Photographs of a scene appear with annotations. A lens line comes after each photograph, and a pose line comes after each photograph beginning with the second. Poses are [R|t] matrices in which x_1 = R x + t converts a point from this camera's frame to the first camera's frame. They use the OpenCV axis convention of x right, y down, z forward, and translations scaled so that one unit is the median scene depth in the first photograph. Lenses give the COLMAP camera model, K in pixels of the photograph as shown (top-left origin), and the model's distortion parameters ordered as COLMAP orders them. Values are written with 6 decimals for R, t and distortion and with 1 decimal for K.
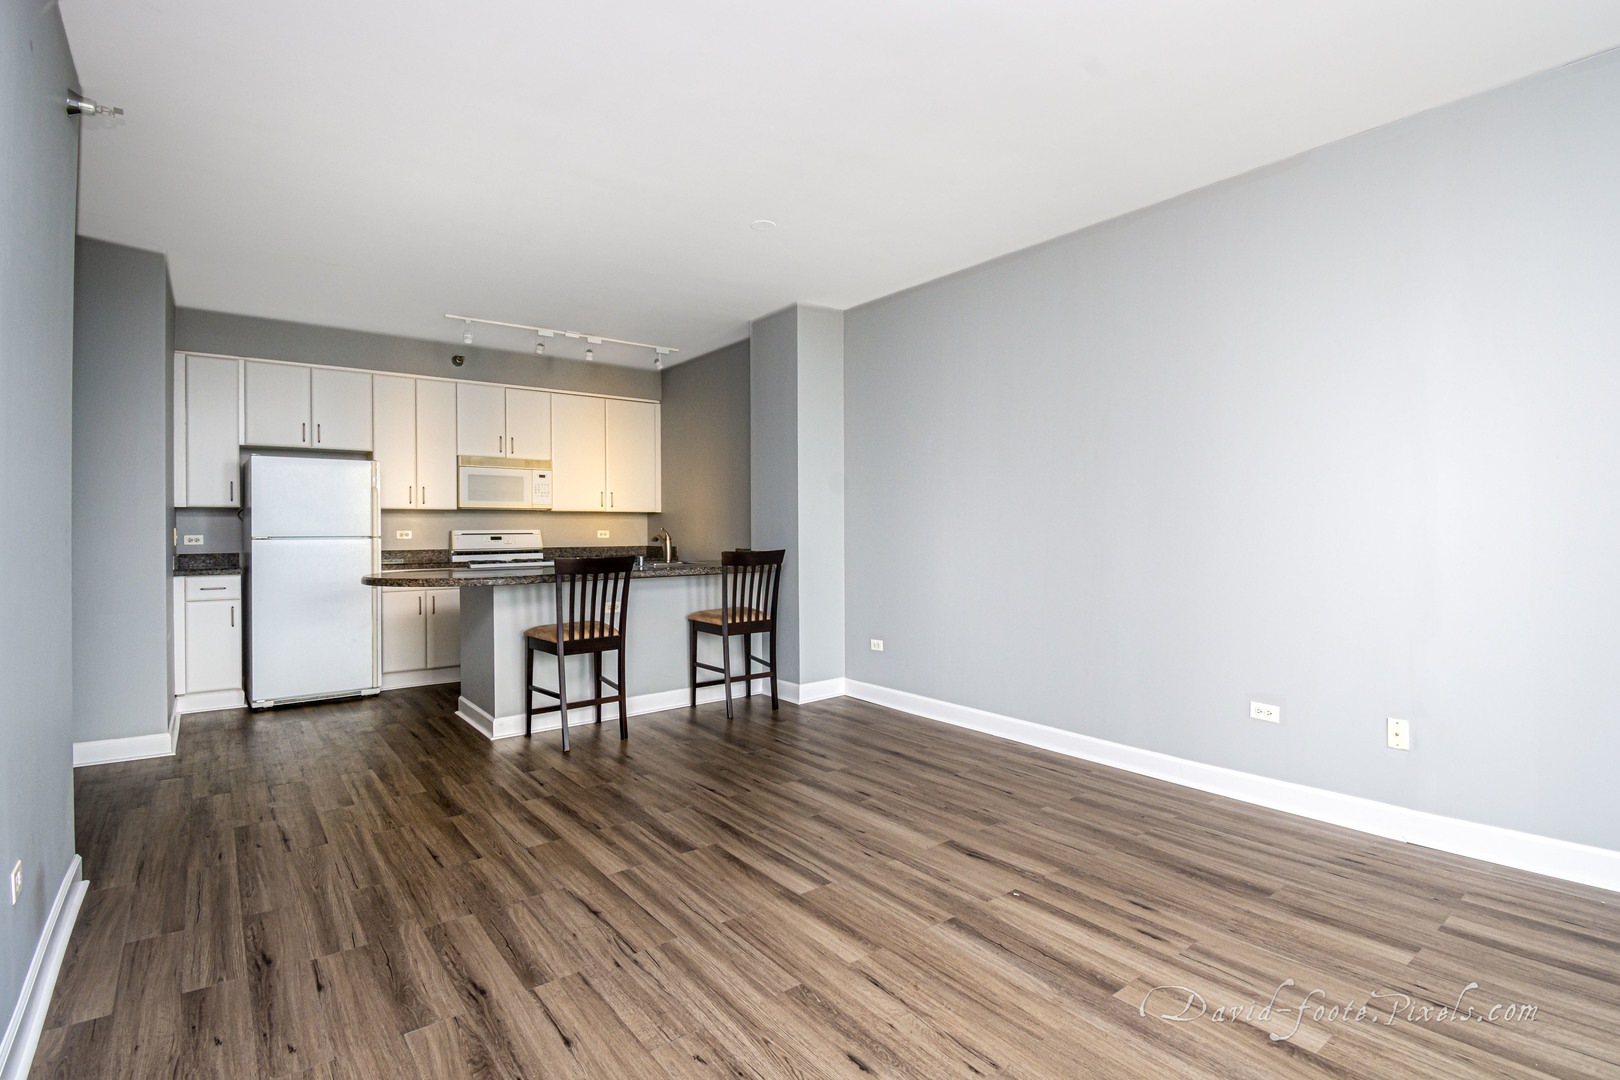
lens RADIAL K [[776.7, 0, 813.6], [0, 776.7, 533.0], [0, 0, 1]] dist [0.000543, -0.003328]
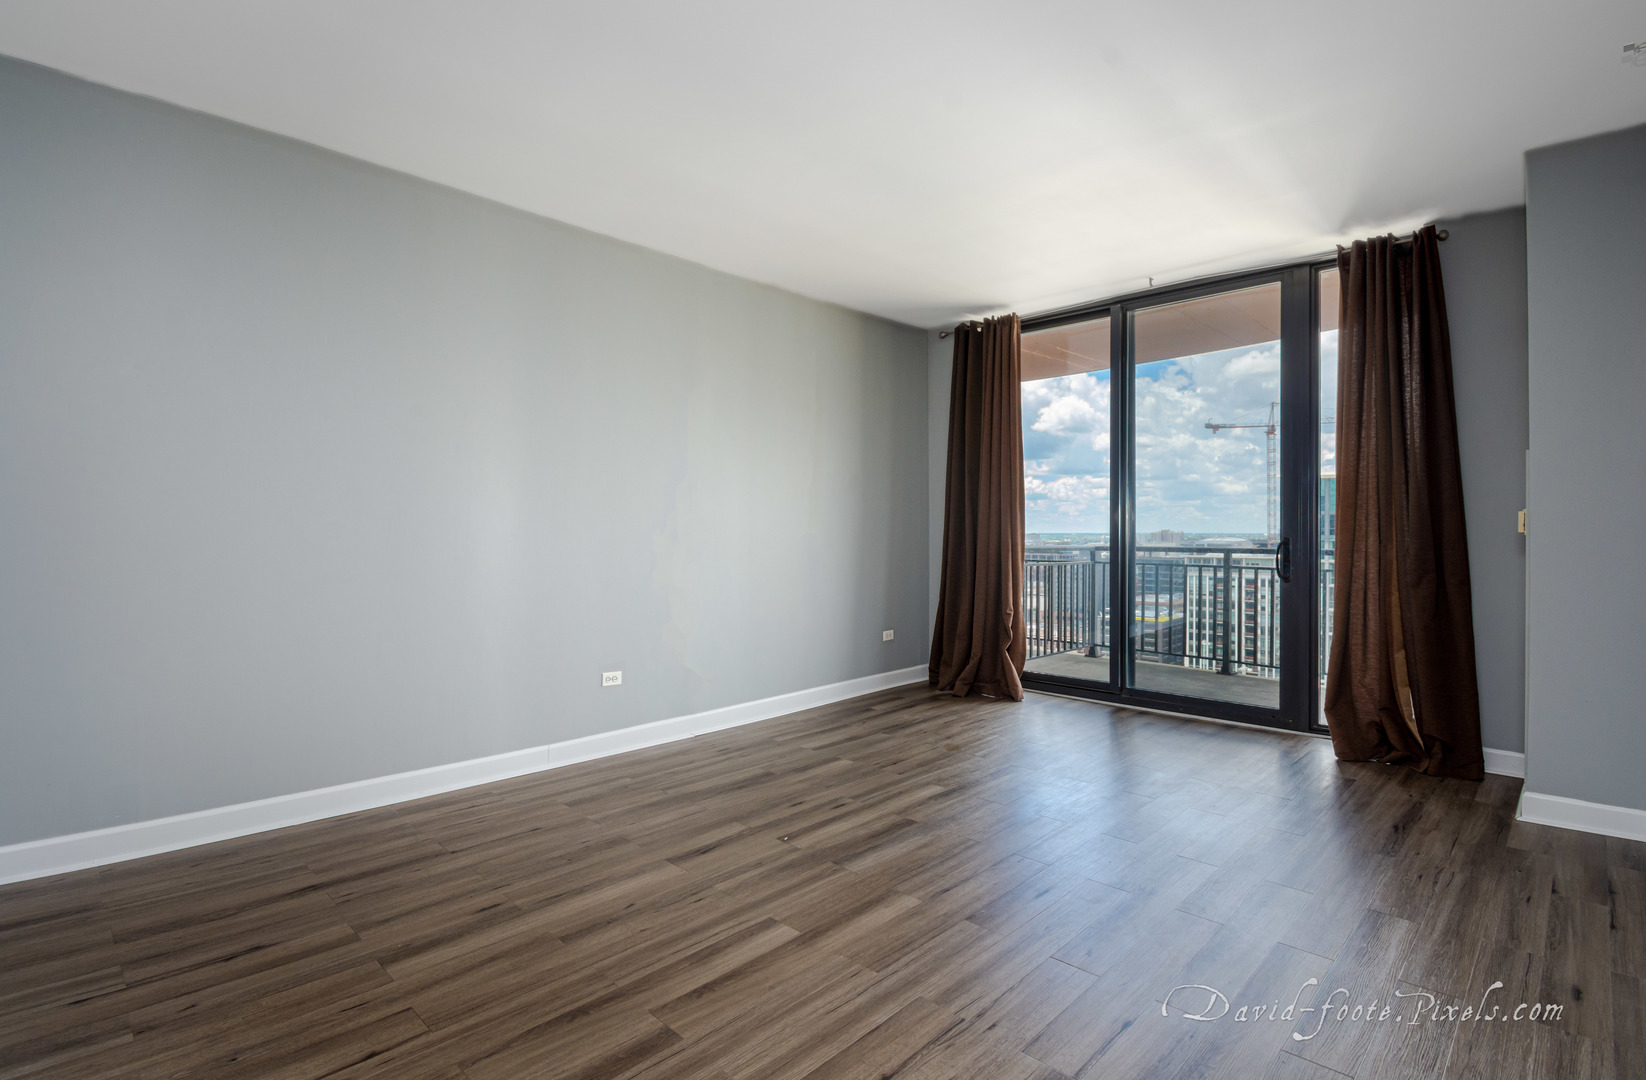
lens RADIAL K [[781.1, 0, 823.6], [0, 781.1, 534.3], [0, 0, 1]] dist [0.000039, -0.001383]
pose [[-0.136852, 0.002786, 0.990588, -0.674399], [0.000497, 0.999996, -0.002744, 0.003228], [-0.990591, 0.000116, -0.136853, 0.803932]]
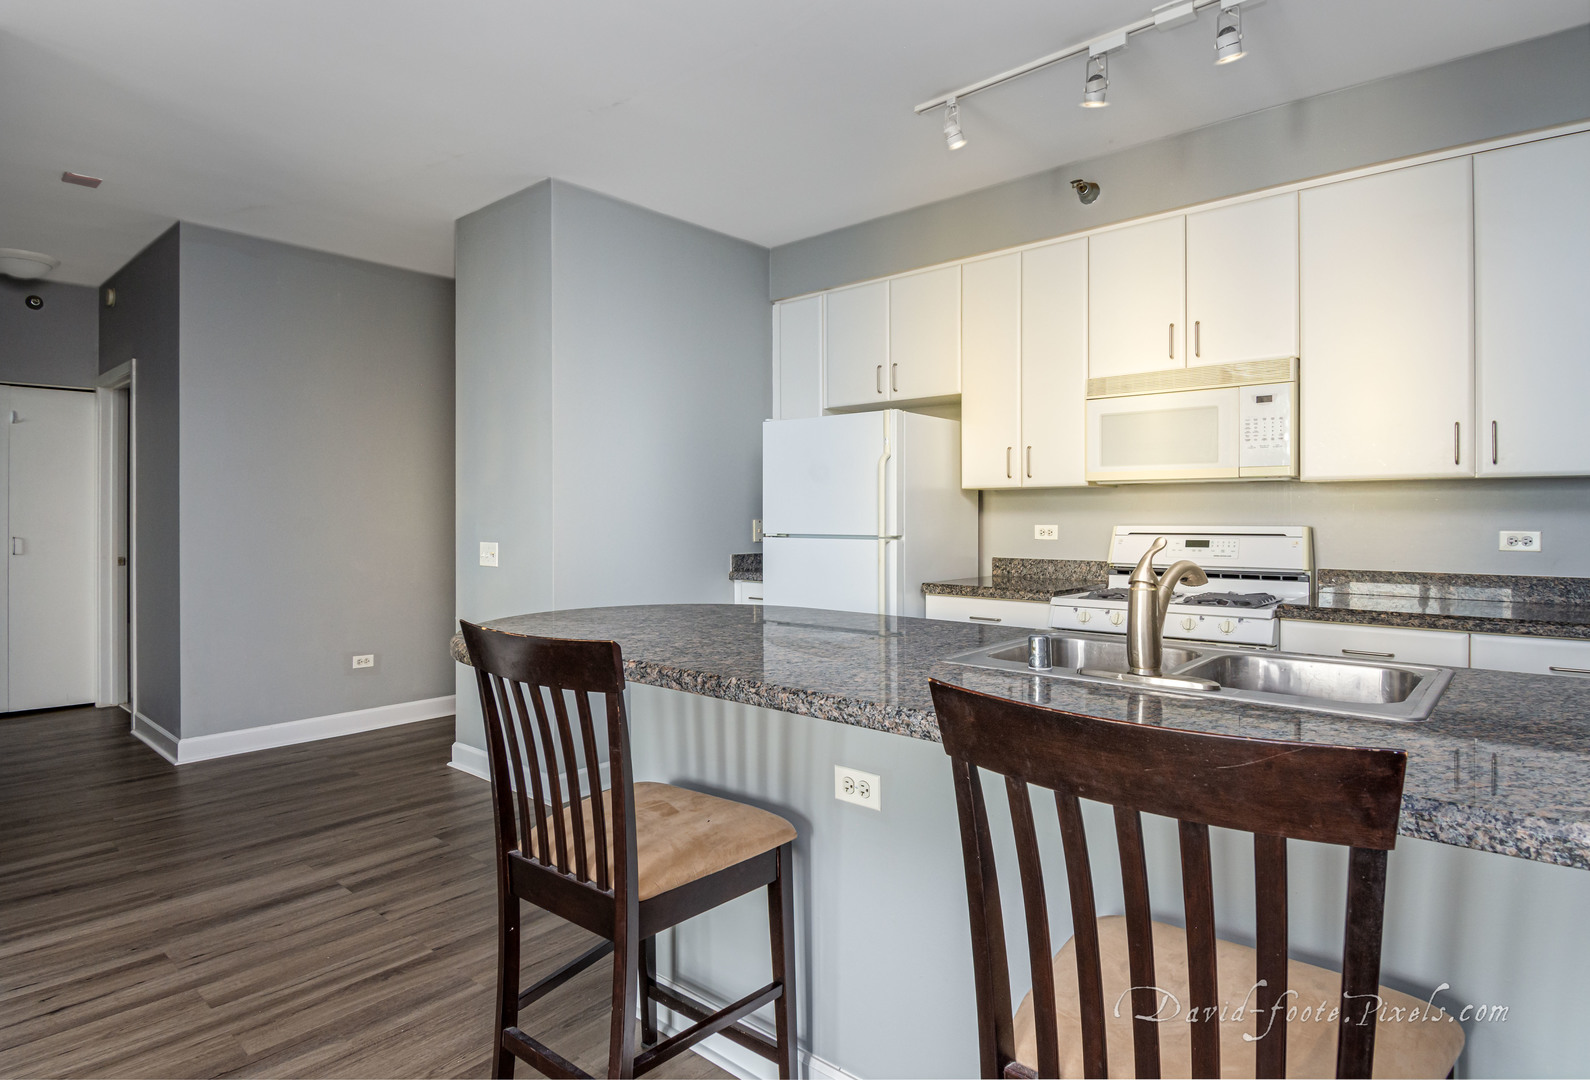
lens RADIAL K [[873.2, 0, 797.2], [0, 873.2, 525.5], [0, 0, 1]] dist [-0.003594, -0.003372]
pose [[0.188801, 0.017140, -0.981866, 0.123430], [-0.004092, 0.999853, 0.016667, -0.023230], [0.982007, 0.000871, 0.188844, 1.276552]]
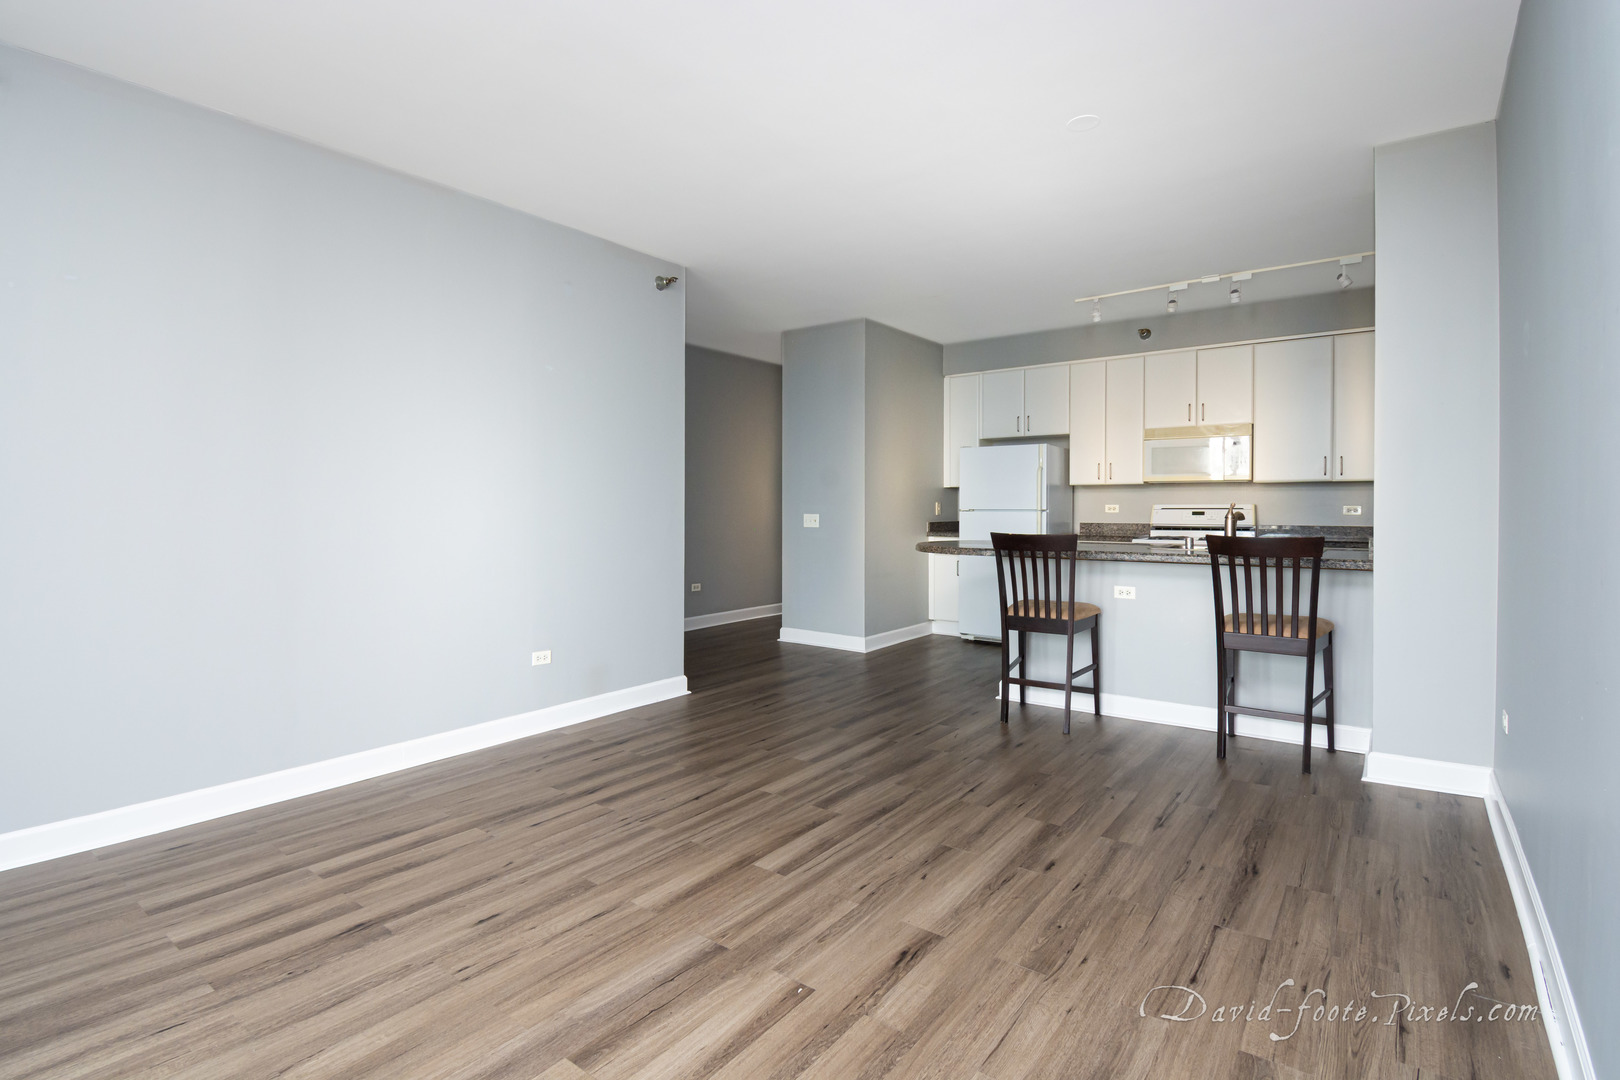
lens RADIAL K [[776.7, 0, 806.9], [0, 776.7, 524.9], [0, 0, 1]] dist [0.000543, -0.003328]
pose [[0.256899, 0.031303, -0.965931, 0.716183], [-0.004838, 0.999504, 0.031104, -0.011633], [0.966426, -0.003317, 0.256923, 0.590356]]
